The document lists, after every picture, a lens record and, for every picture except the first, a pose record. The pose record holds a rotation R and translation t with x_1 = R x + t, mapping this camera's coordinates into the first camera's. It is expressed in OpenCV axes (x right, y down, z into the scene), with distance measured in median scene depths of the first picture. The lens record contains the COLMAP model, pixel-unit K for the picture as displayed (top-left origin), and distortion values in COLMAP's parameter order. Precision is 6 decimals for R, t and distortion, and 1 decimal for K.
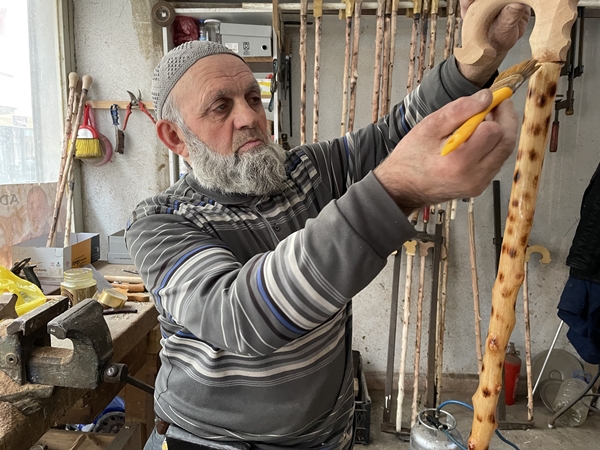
lens RADIAL K [[448.6, 0, 300.0], [0, 448.6, 225.0], [0, 0, 1]] dist [0.117218, -0.158436]
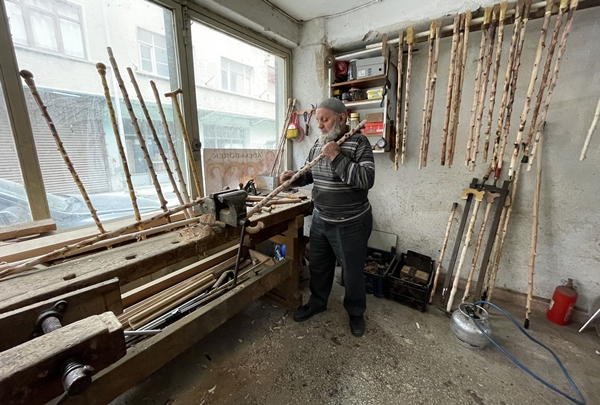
lens RADIAL K [[239.7, 0, 300.2], [0, 239.7, 195.3], [0, 0, 1]] dist [-0.001583, -0.000013]
pose [[0.842265, 0.096916, -0.530280, 0.189199], [-0.067628, 0.994931, 0.074422, 0.034400], [0.534805, -0.026821, 0.844550, 0.061124]]
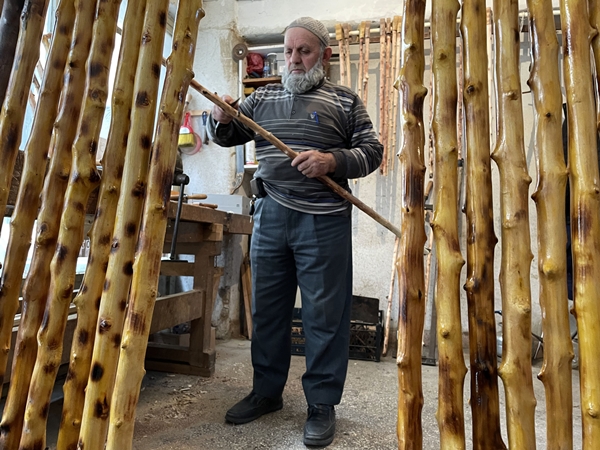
lens RADIAL K [[448.6, 0, 300.0], [0, 448.6, 225.0], [0, 0, 1]] dist [0.117218, -0.158436]
pose [[0.984003, 0.001009, -0.178151, 0.154990], [-0.036039, 0.980436, -0.193509, 0.368493], [0.174470, 0.196834, 0.964788, -0.280302]]
